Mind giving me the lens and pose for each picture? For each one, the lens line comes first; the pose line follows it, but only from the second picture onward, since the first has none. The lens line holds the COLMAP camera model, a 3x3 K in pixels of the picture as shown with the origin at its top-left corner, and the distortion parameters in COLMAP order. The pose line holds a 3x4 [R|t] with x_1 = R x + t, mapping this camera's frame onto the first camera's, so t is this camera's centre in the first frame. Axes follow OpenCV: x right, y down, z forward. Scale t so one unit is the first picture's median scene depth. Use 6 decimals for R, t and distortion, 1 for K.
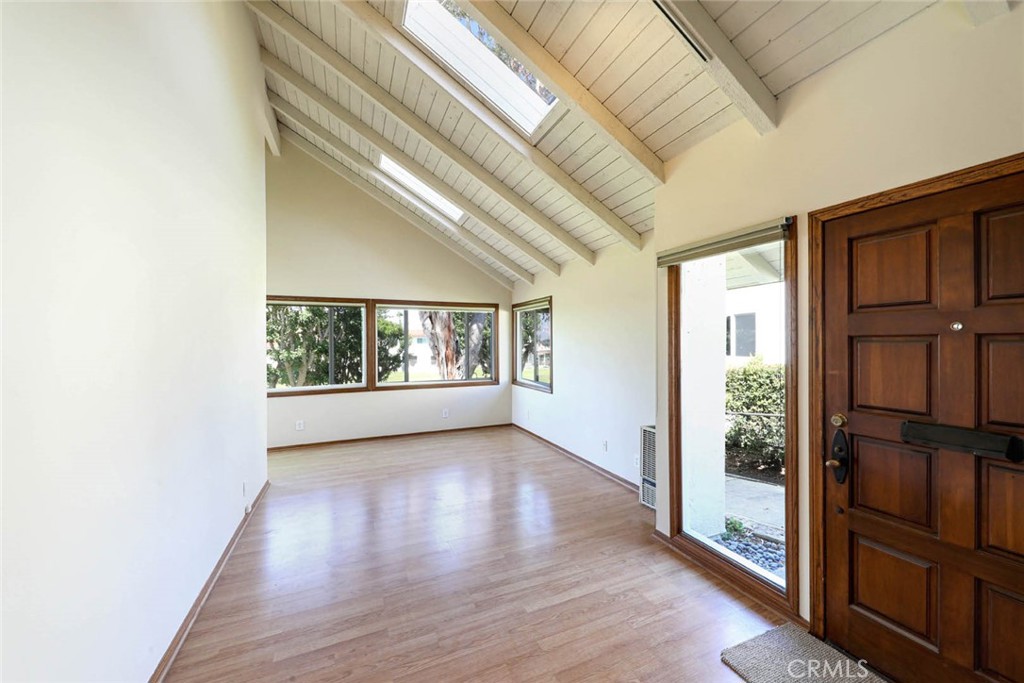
lens RADIAL K [[392.5, 0, 512.9], [0, 392.5, 347.0], [0, 0, 1]] dist [0.000592, 0.000008]
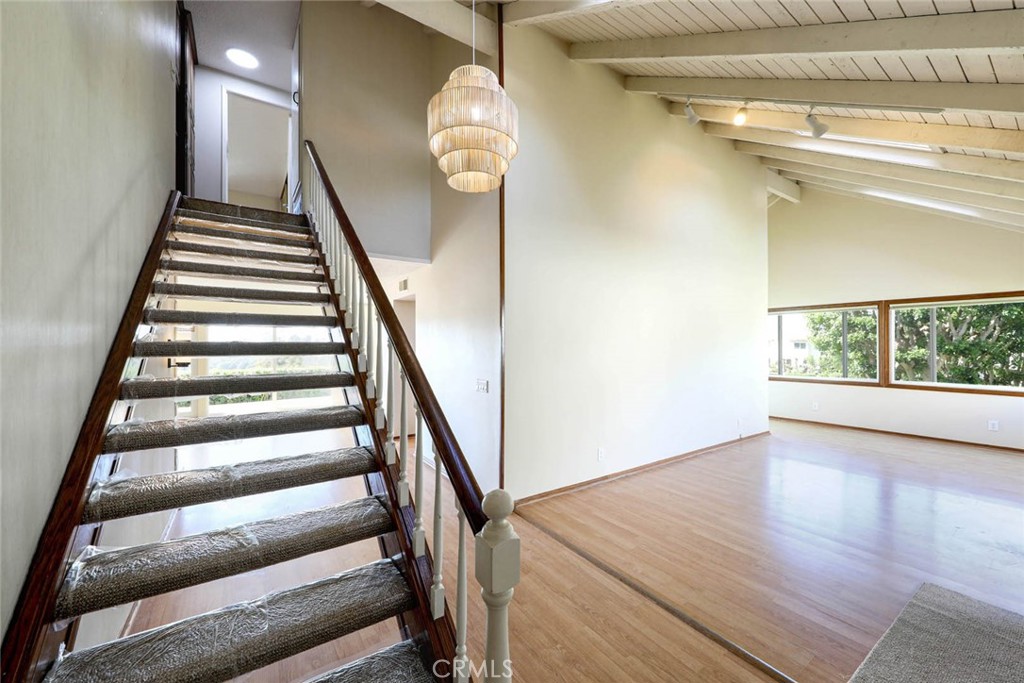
lens RADIAL K [[392.5, 0, 514.4], [0, 392.5, 343.9], [0, 0, 1]] dist [0.000592, 0.000008]
pose [[0.193428, -0.020829, -0.980893, 0.481601], [0.007646, 0.999776, -0.019722, 0.008476], [0.981085, -0.003685, 0.193544, -0.182736]]
